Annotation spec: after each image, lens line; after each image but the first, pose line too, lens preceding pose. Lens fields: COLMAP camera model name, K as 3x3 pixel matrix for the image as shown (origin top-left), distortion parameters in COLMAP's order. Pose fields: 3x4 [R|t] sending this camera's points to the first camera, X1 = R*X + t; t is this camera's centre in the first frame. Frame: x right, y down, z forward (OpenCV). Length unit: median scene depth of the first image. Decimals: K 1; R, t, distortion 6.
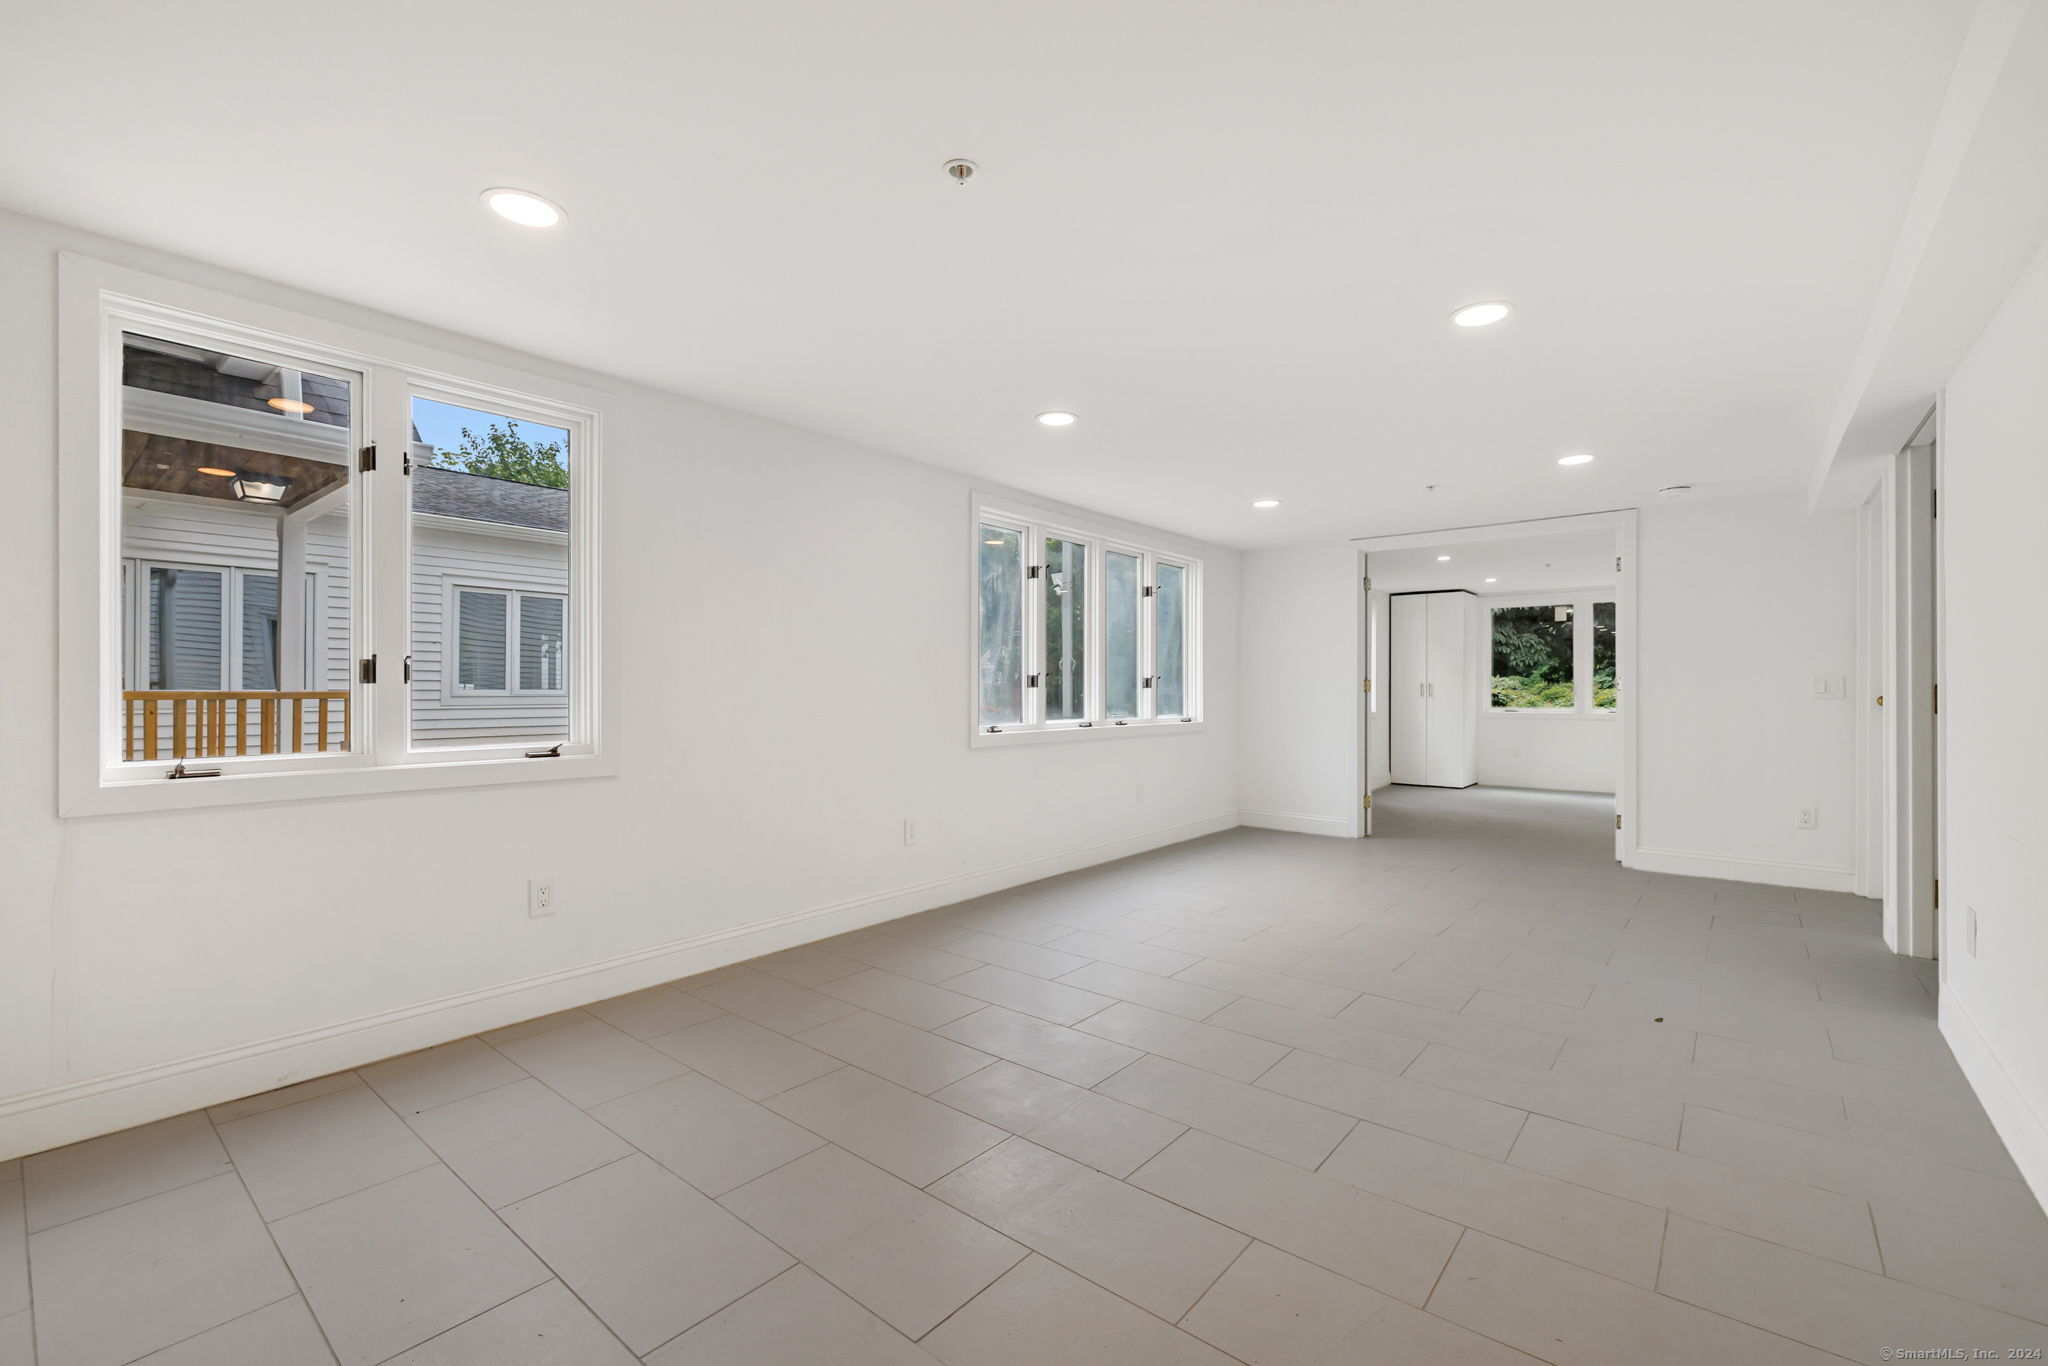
lens RADIAL K [[864.1, 0, 1017.7], [0, 864.1, 687.3], [0, 0, 1]] dist [-0.004166, -0.000711]
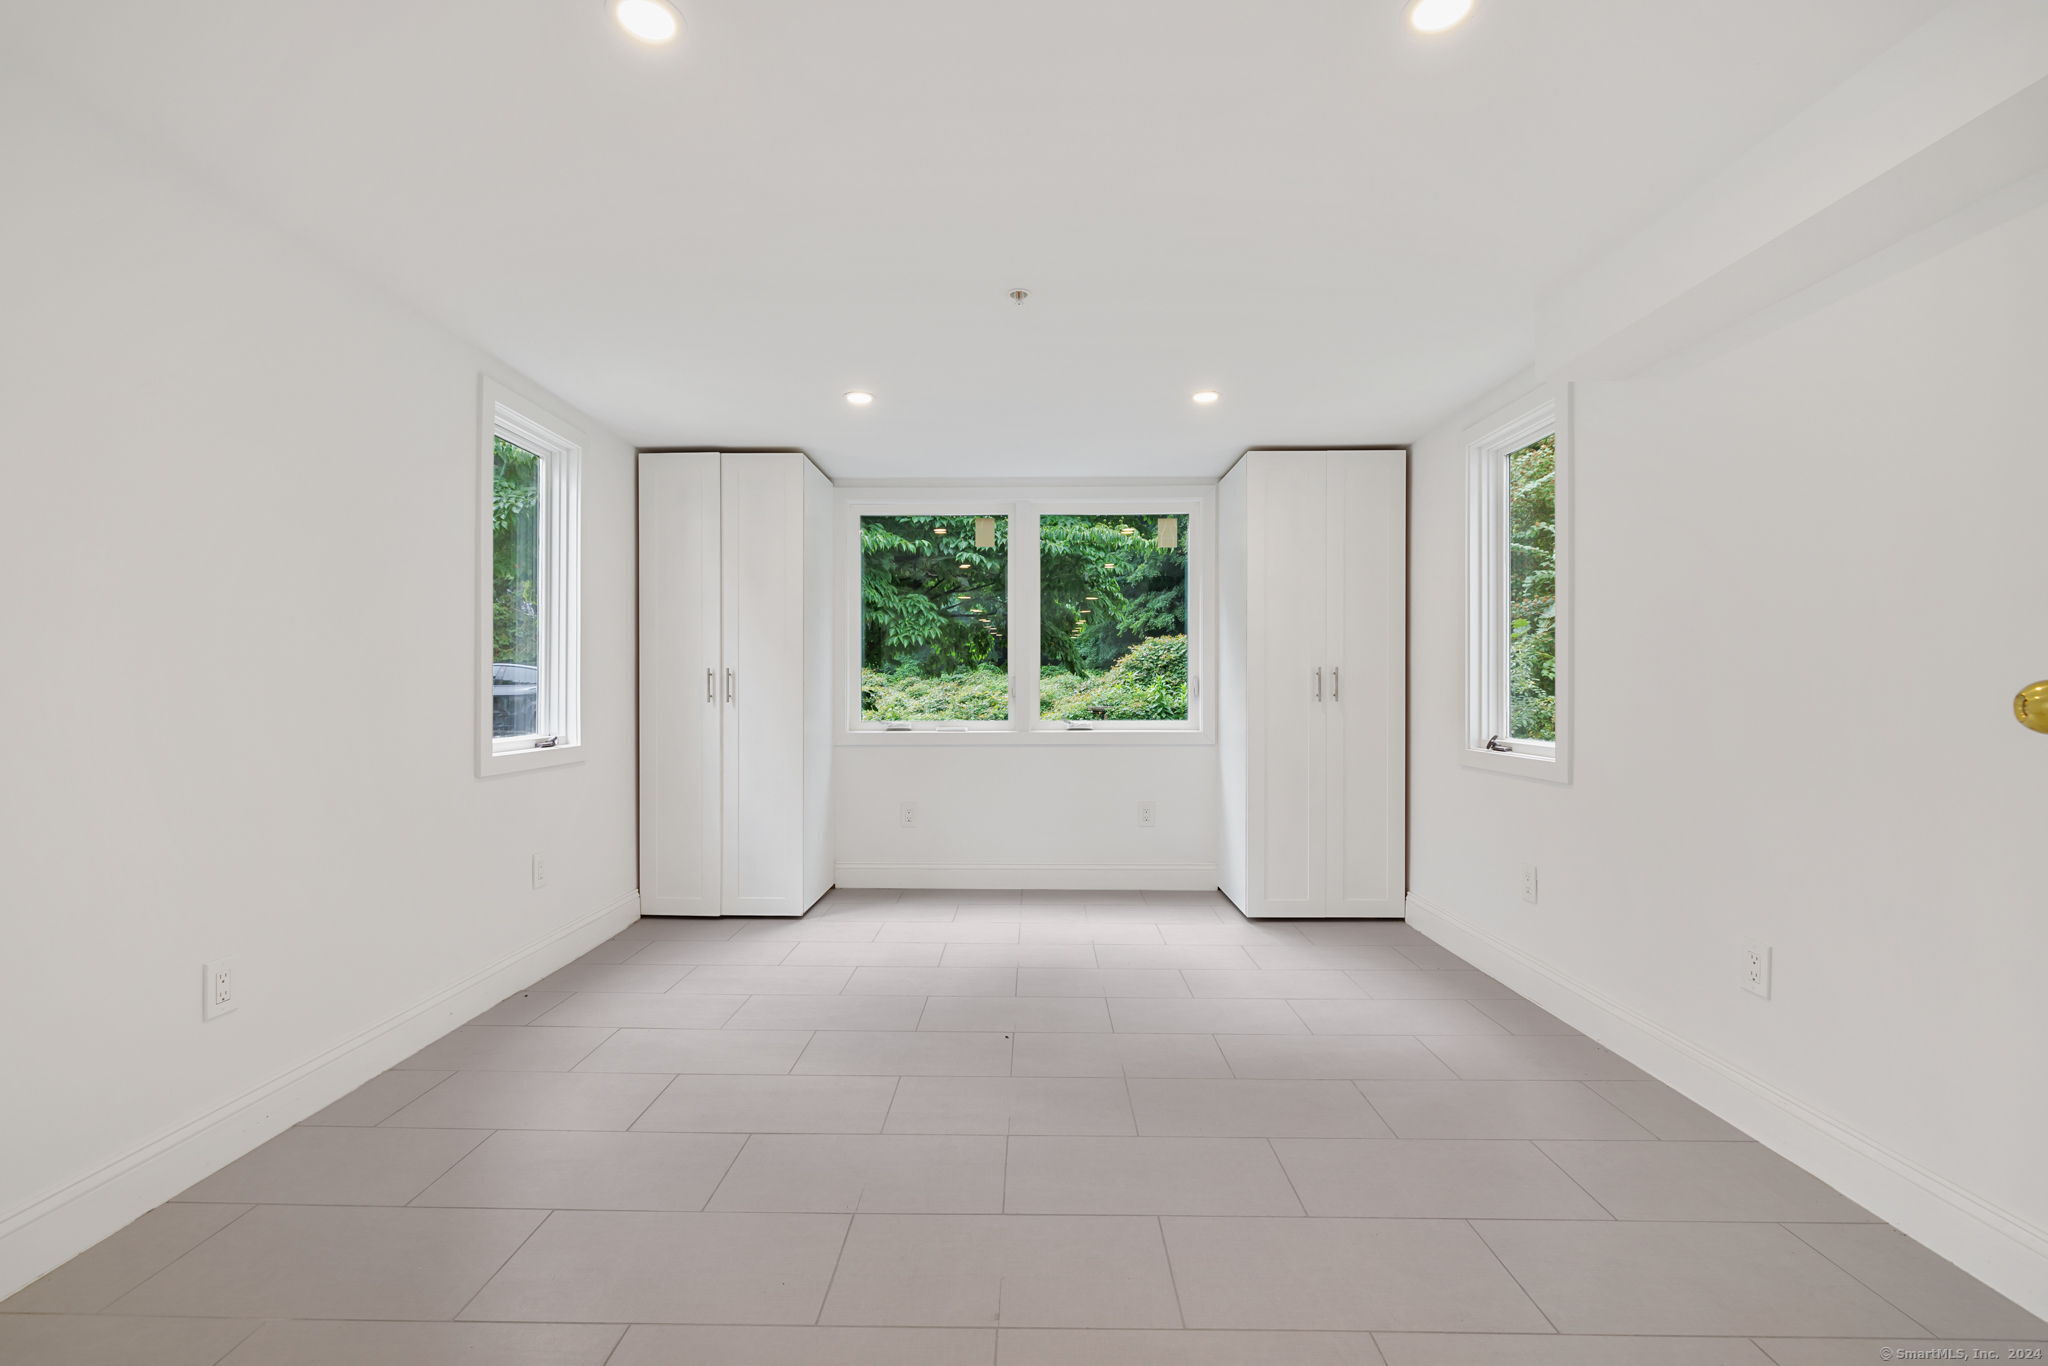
lens RADIAL K [[864.1, 0, 1008.6], [0, 864.1, 685.2], [0, 0, 1]] dist [-0.004166, -0.000711]
pose [[0.782971, -0.000517, 0.622058, 0.504854], [0.000145, 1.000000, 0.000648, 0.004021], [-0.622058, -0.000417, 0.782971, 0.920829]]
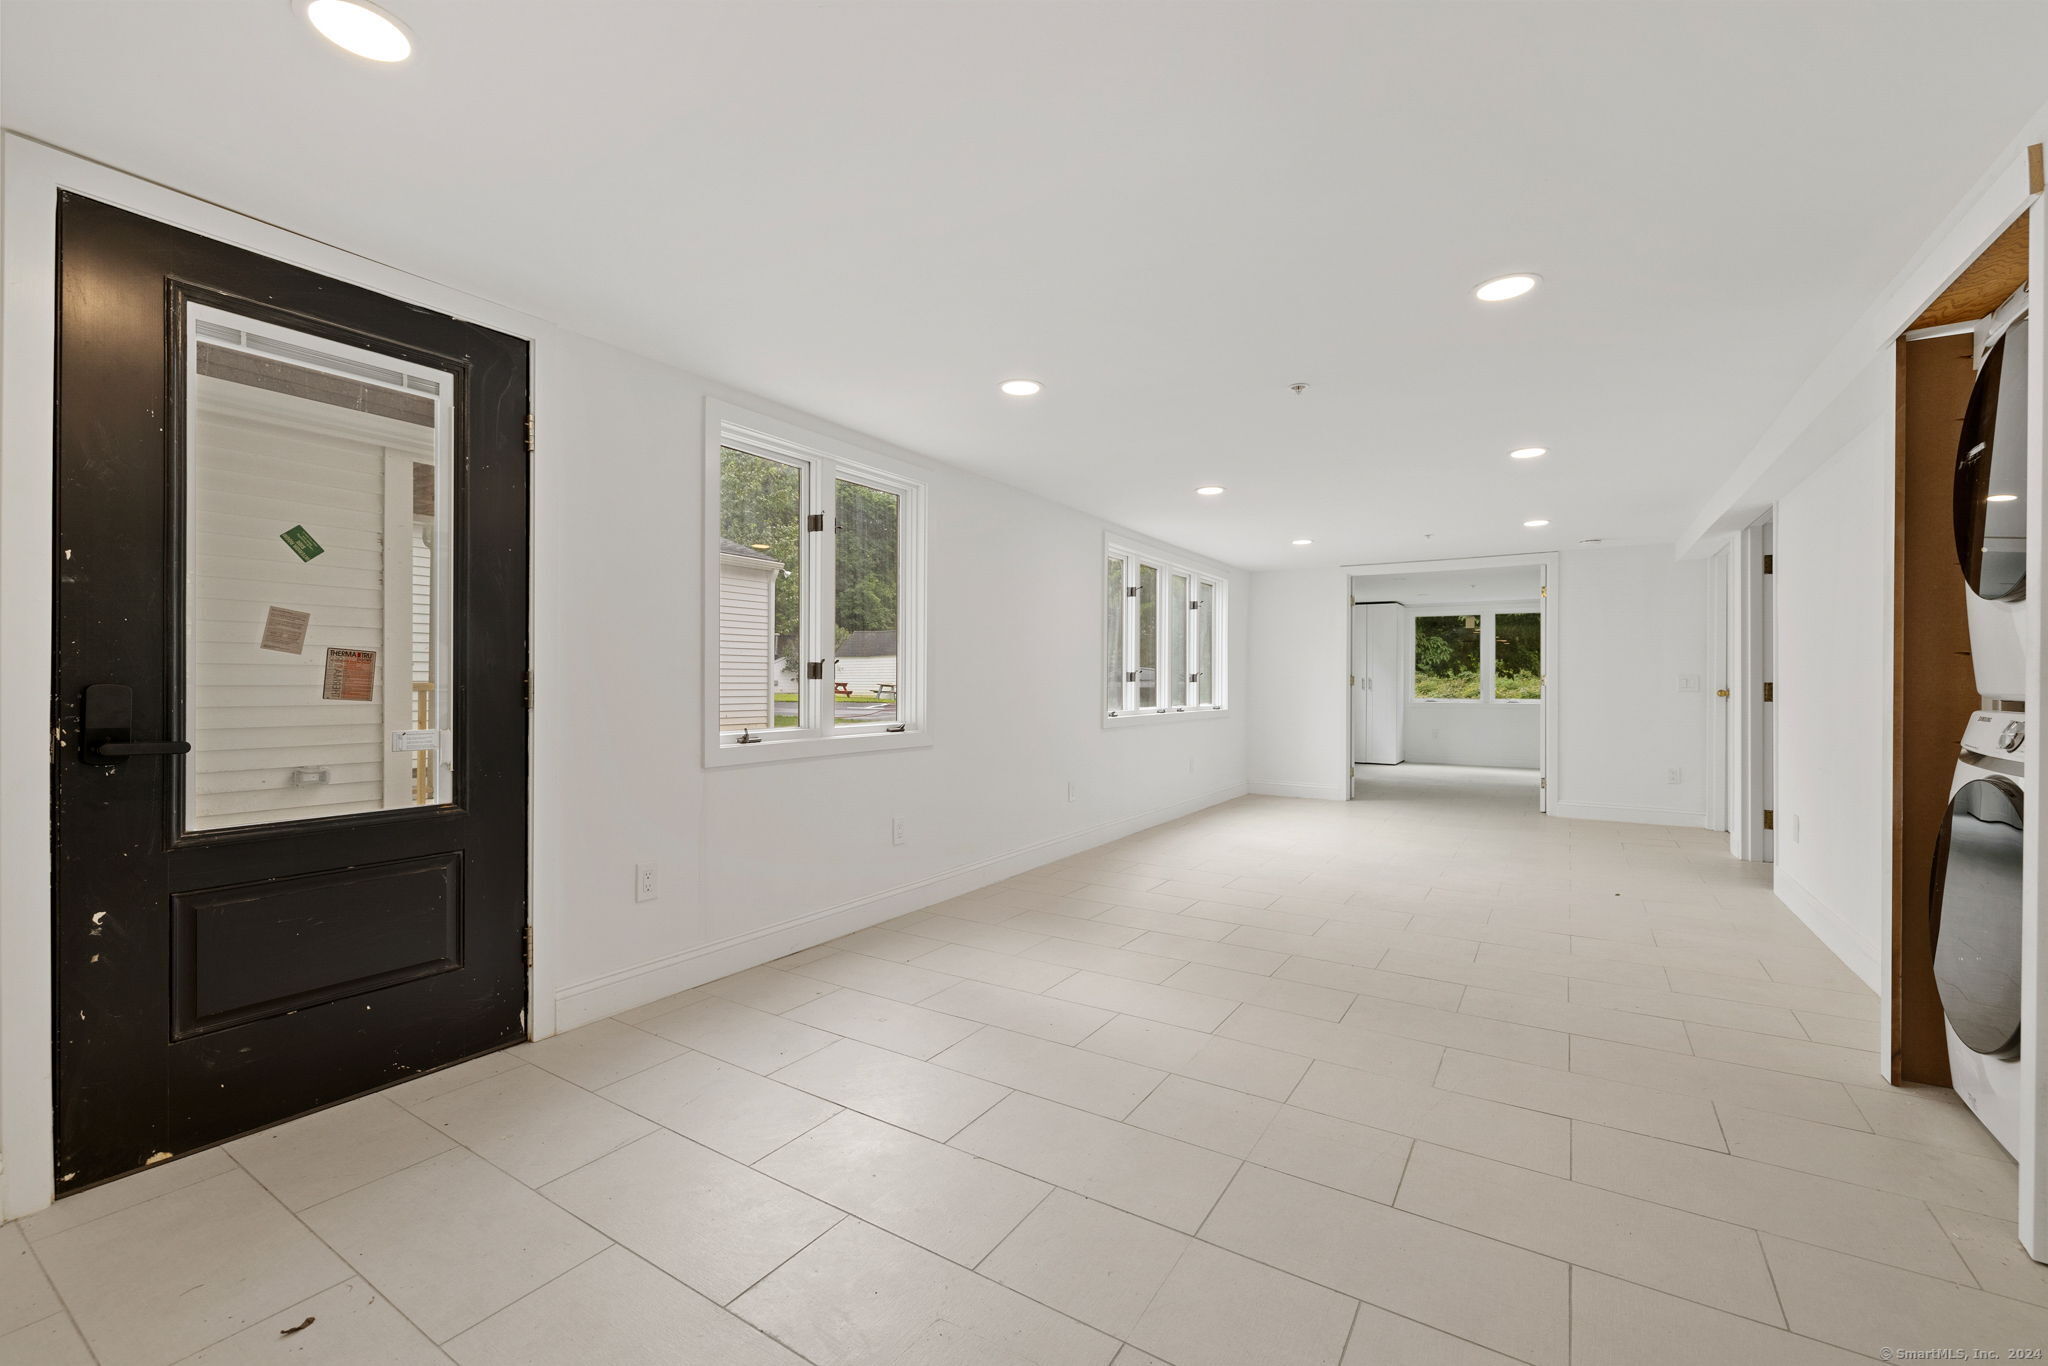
lens RADIAL K [[864.1, 0, 1019.7], [0, 864.1, 678.6], [0, 0, 1]] dist [-0.004166, -0.000711]
pose [[0.991153, 0.003538, 0.132680, -0.254753], [-0.003436, 0.999994, -0.000995, -0.002209], [-0.132682, 0.000530, 0.991158, -0.197019]]
